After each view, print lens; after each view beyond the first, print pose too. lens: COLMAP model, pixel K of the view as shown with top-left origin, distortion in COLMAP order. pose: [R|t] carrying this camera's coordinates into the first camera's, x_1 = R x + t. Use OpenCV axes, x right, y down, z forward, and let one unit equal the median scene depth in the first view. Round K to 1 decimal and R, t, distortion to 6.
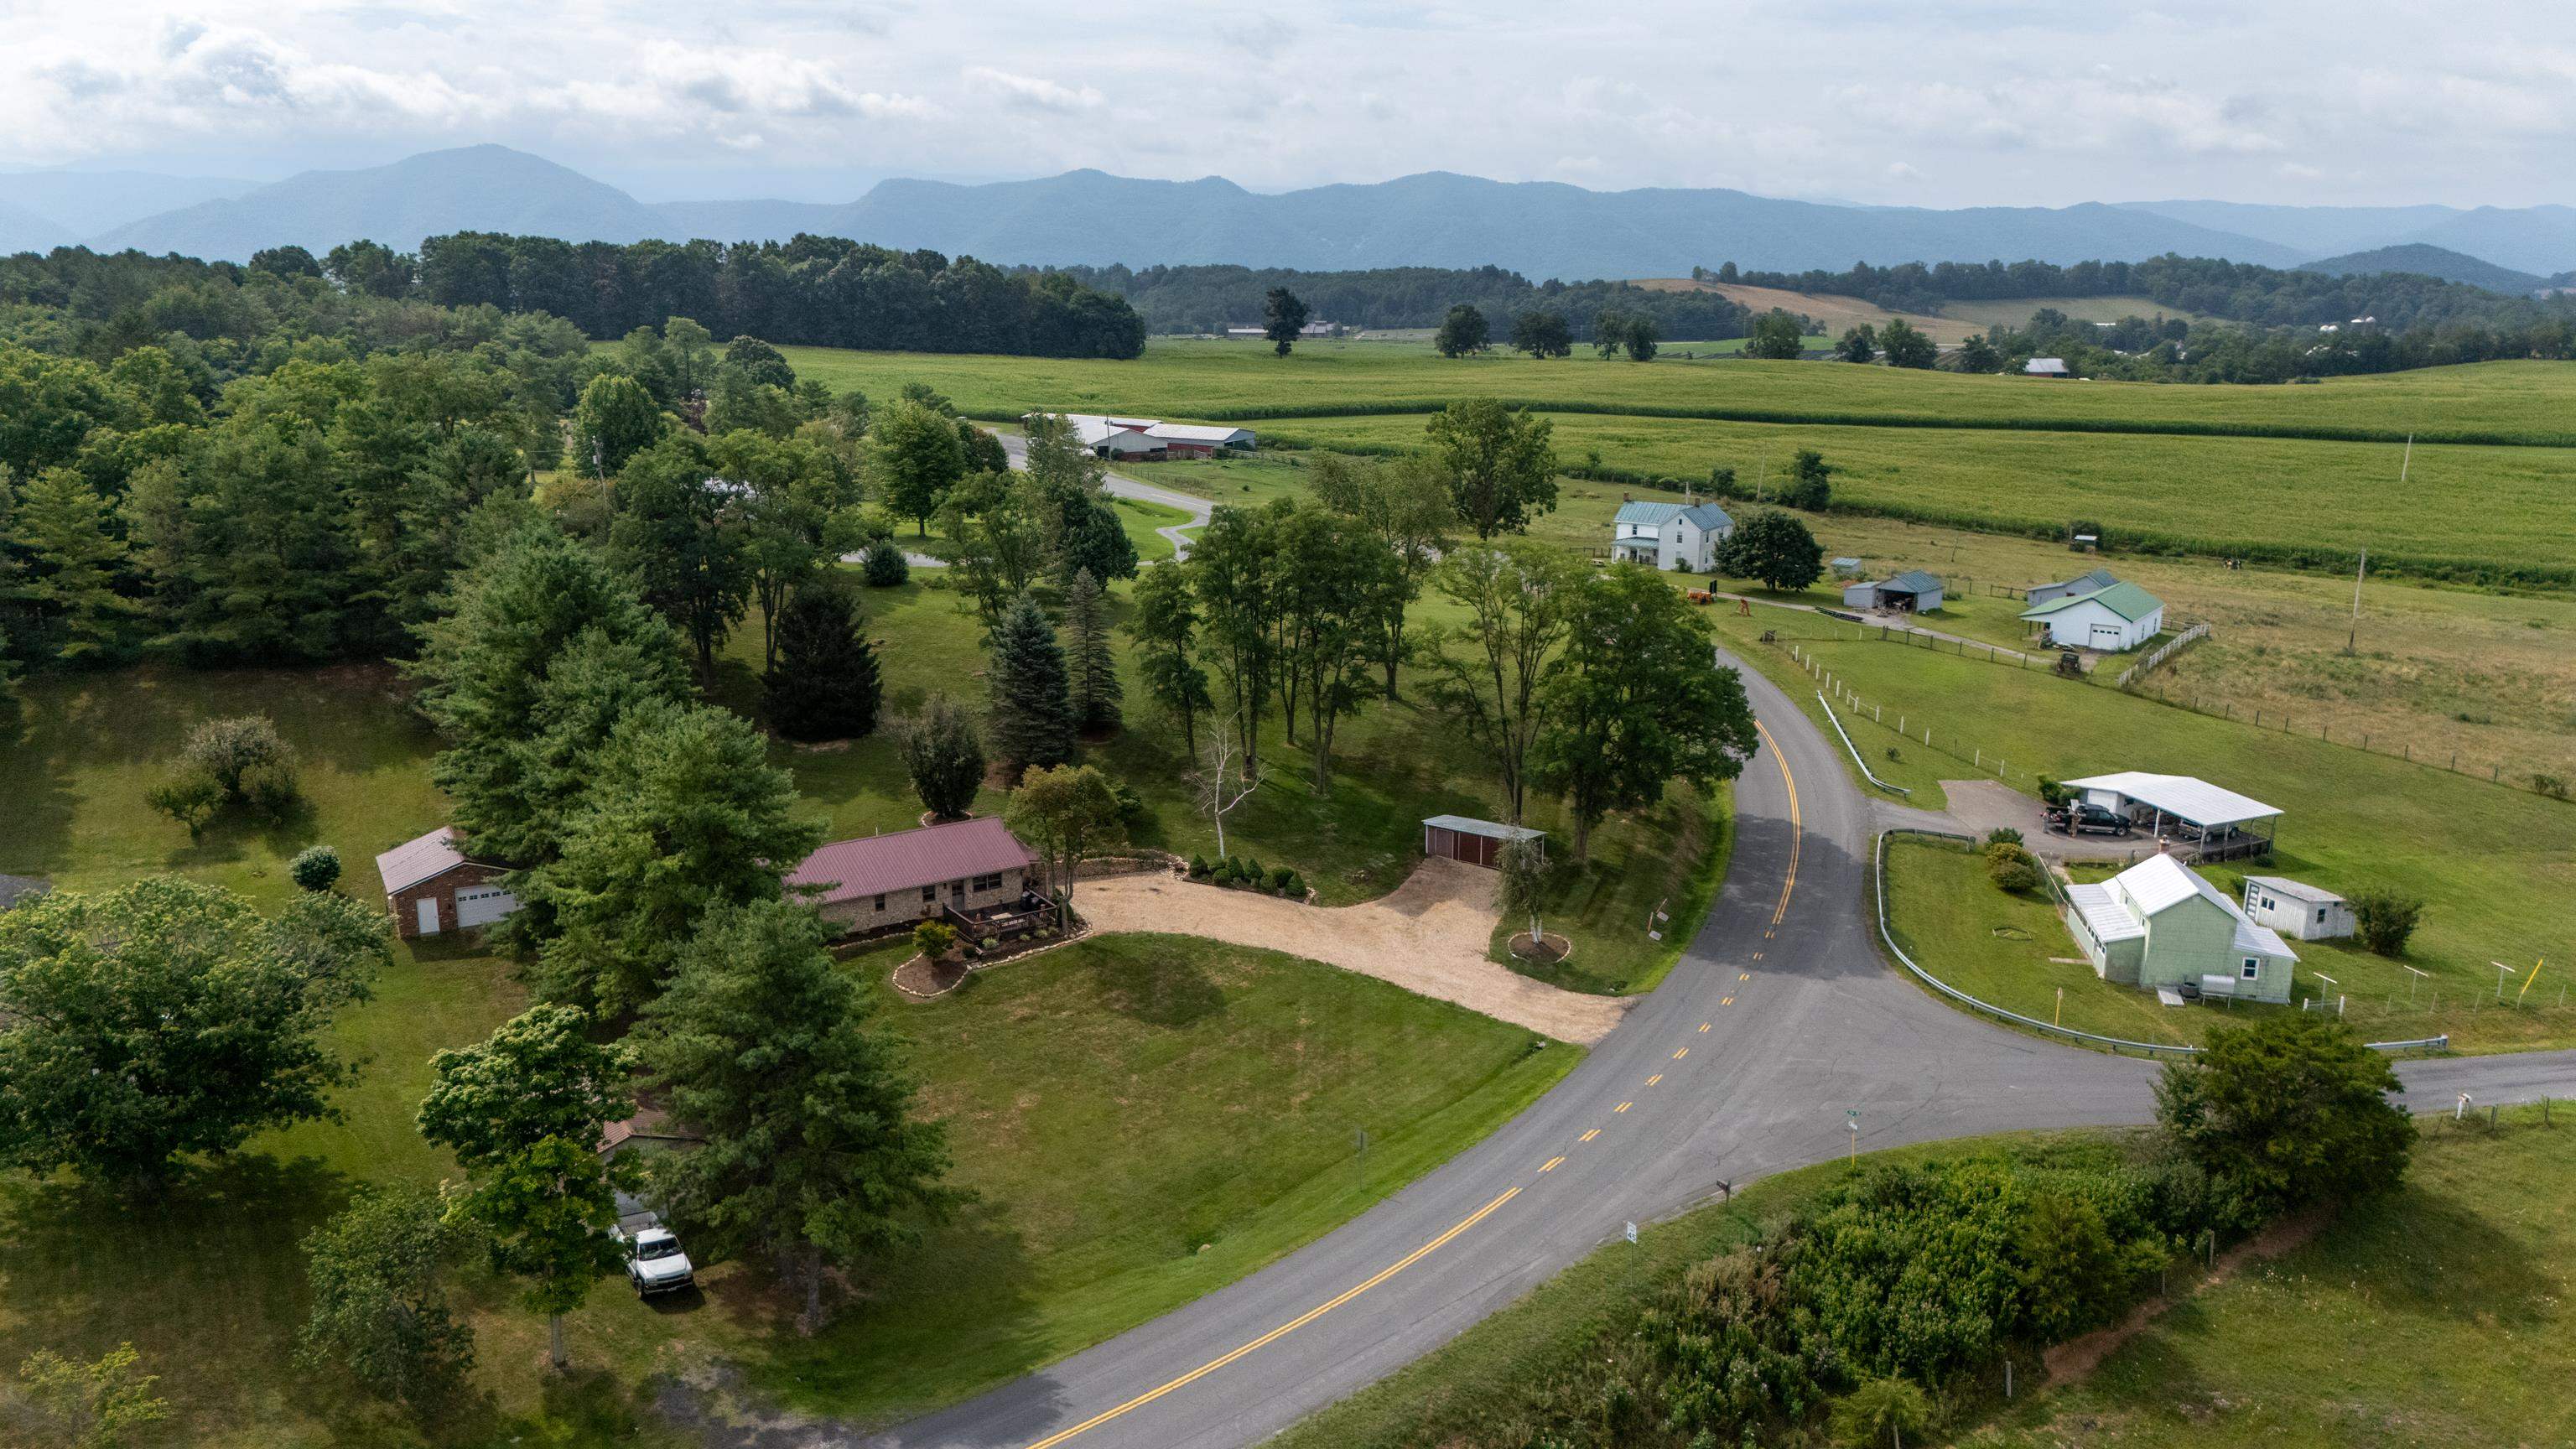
lens RADIAL K [[1901.7, 0, 1290.7], [0, 1901.7, 730.5], [0, 0, 1]] dist [0.080188, -0.082170]
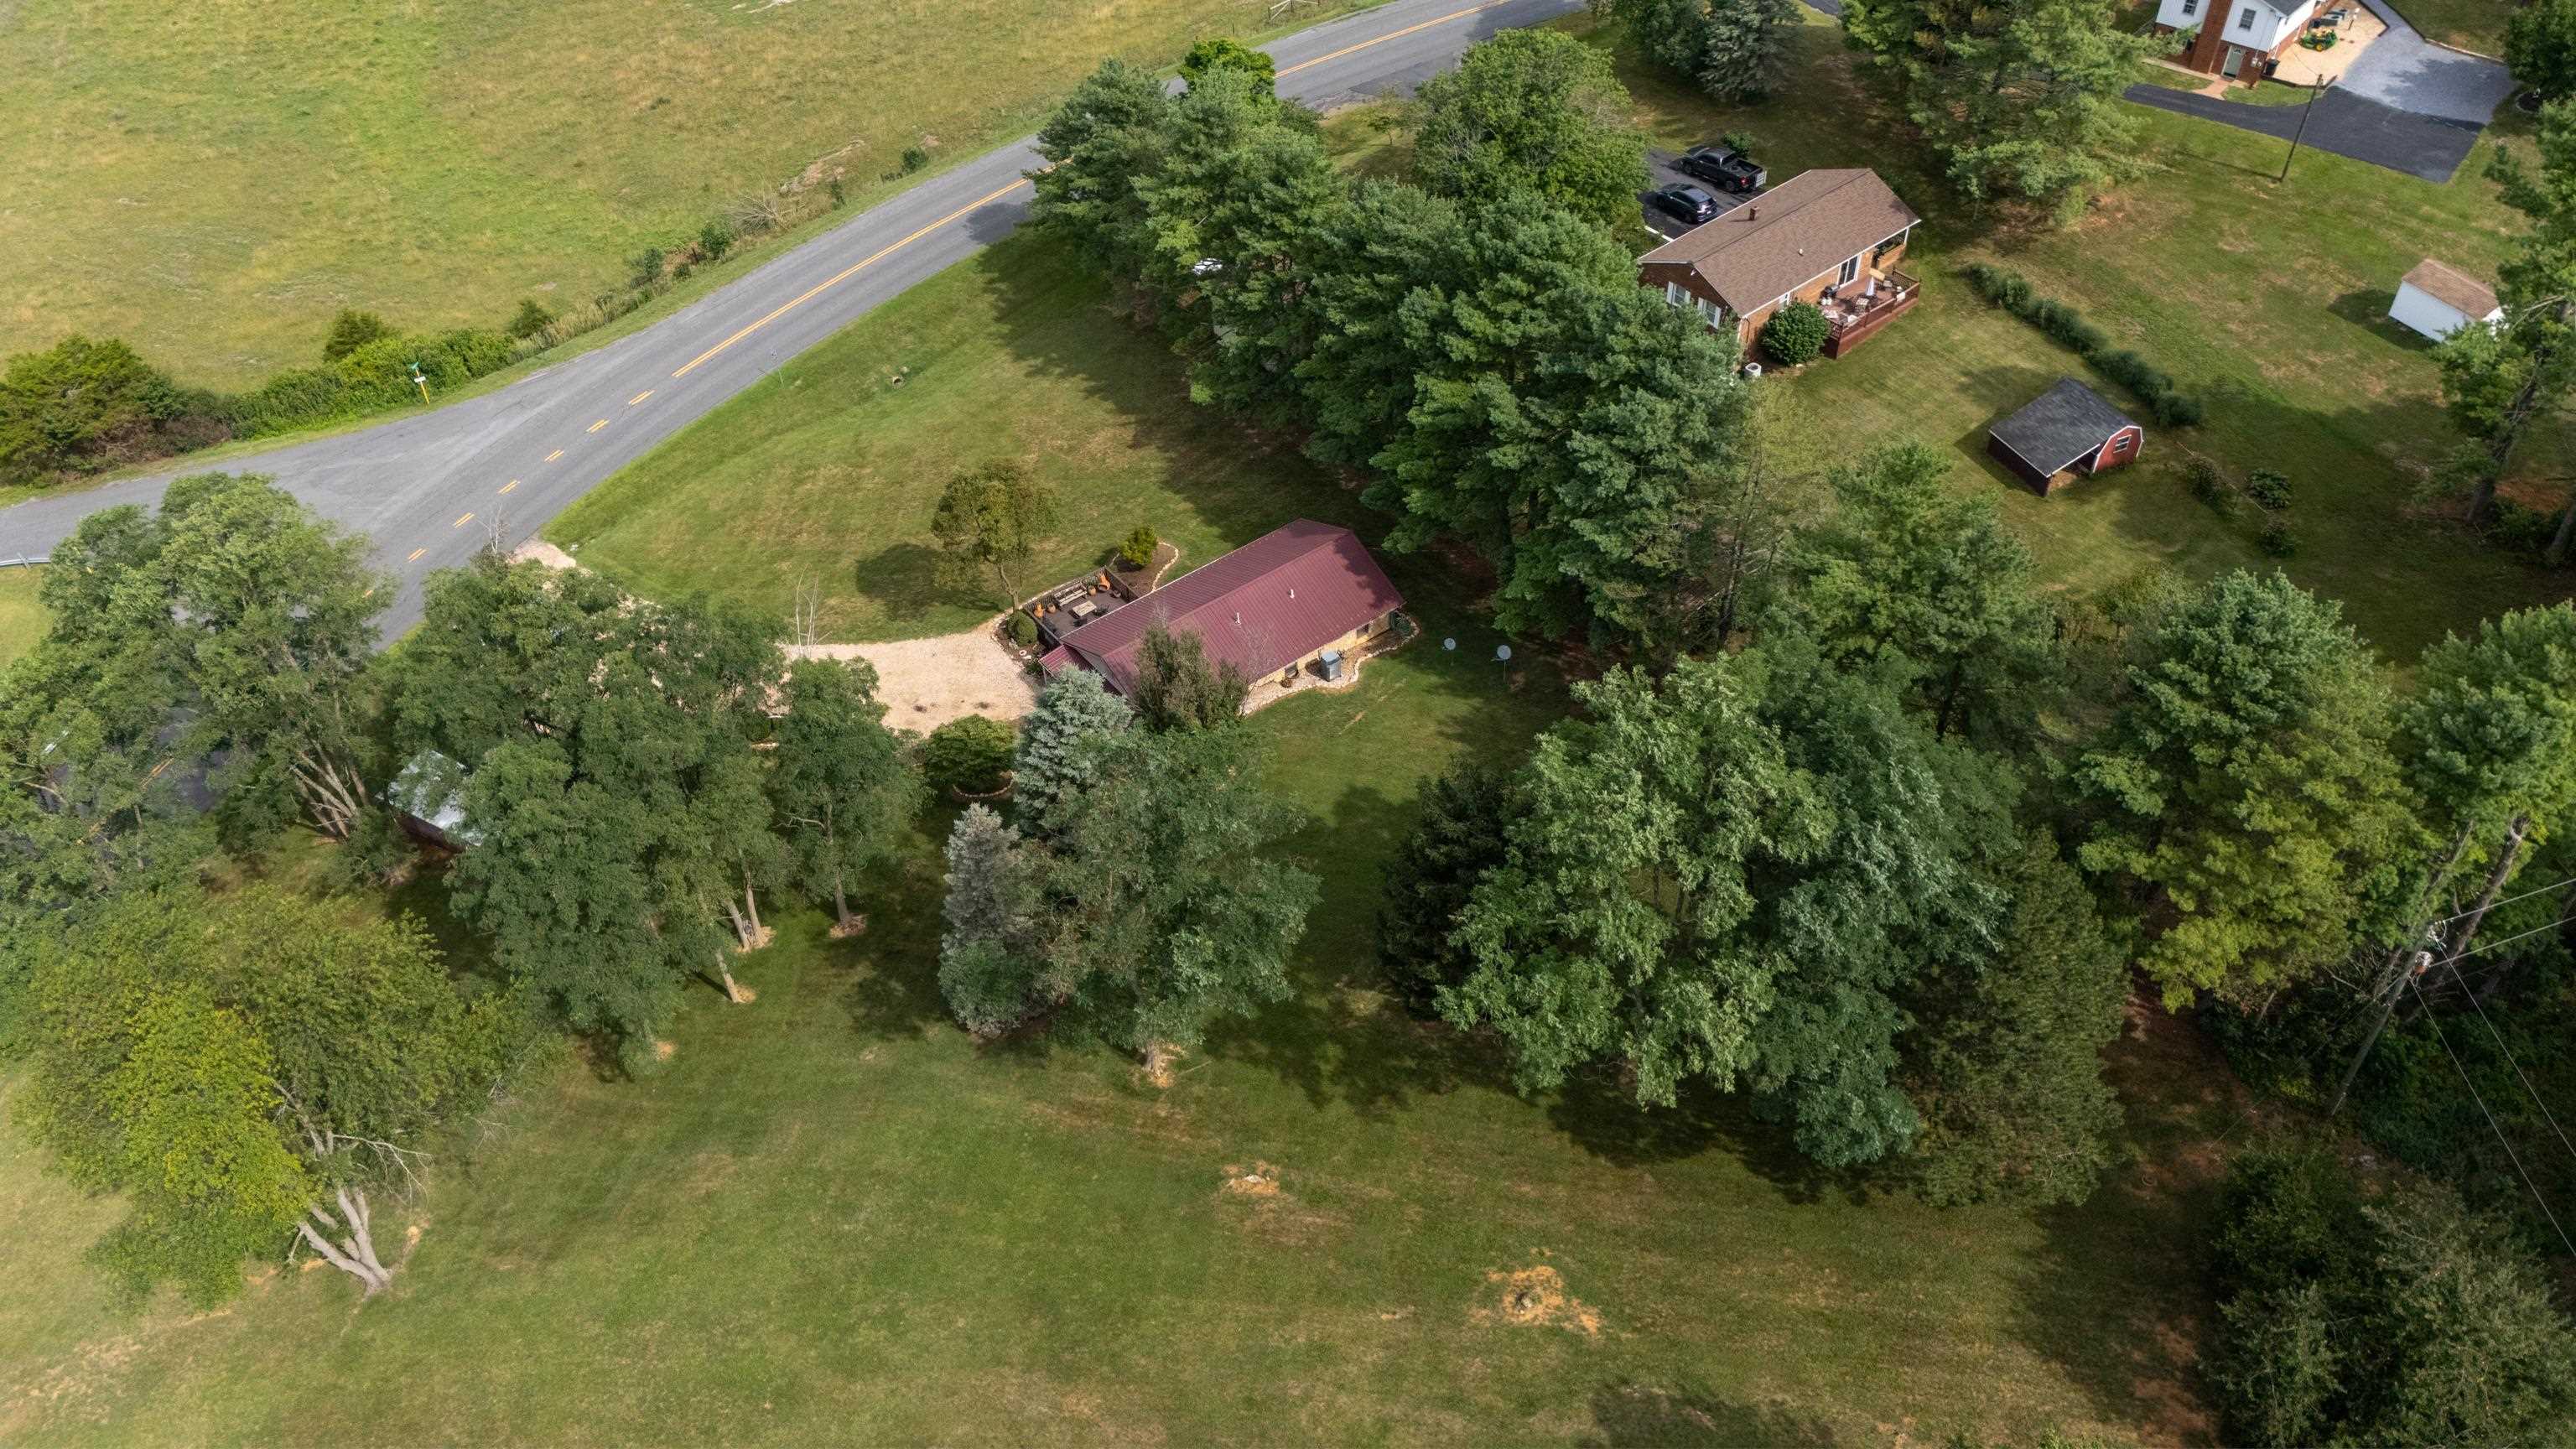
lens RADIAL K [[1901.7, 0, 1290.7], [0, 1901.7, 730.5], [0, 0, 1]] dist [0.080188, -0.082170]
pose [[-0.997263, 0.068547, -0.027693, -0.219976], [0.012284, 0.523014, 0.852236, -0.650746], [0.072902, 0.849563, -0.522425, 1.526997]]
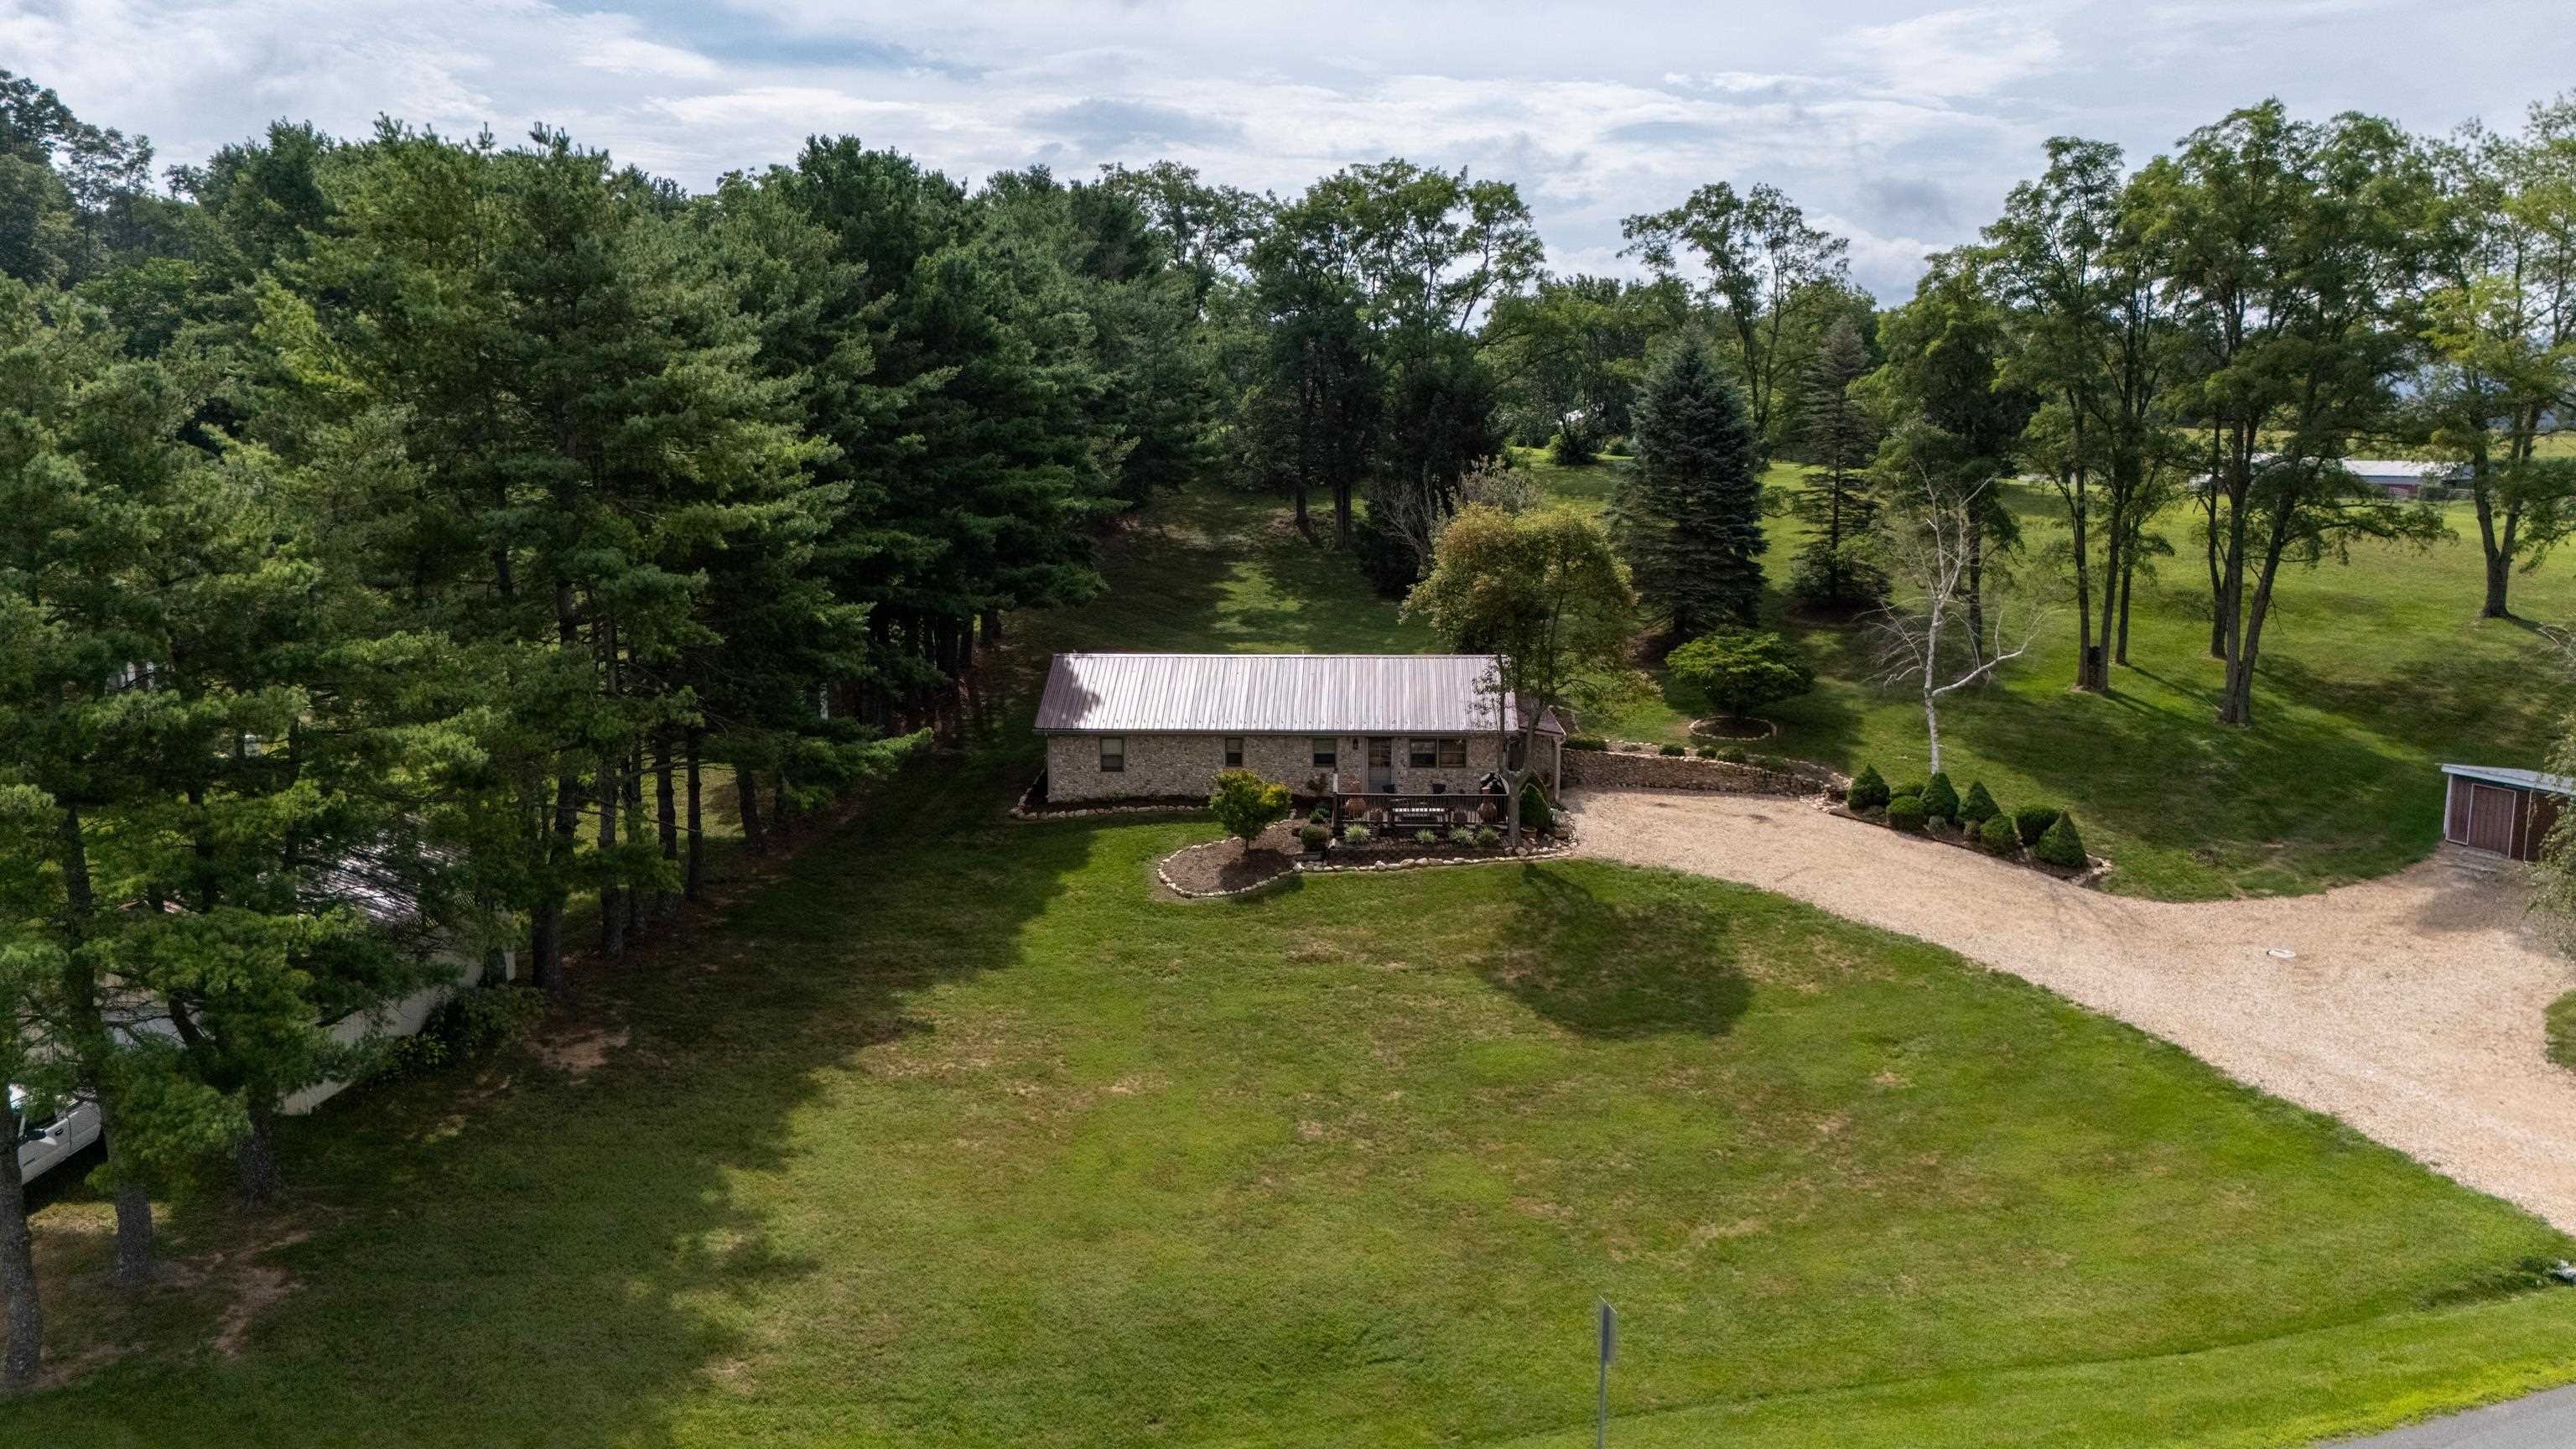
lens RADIAL K [[1909.3, 0, 1279.6], [0, 1909.3, 714.5], [0, 0, 1]] dist [0.087002, -0.115566]
pose [[0.809803, 0.078368, -0.581444, 0.123671], [-0.136362, 0.989040, -0.056613, 0.107915], [0.570635, 0.125132, 0.811614, 0.539094]]
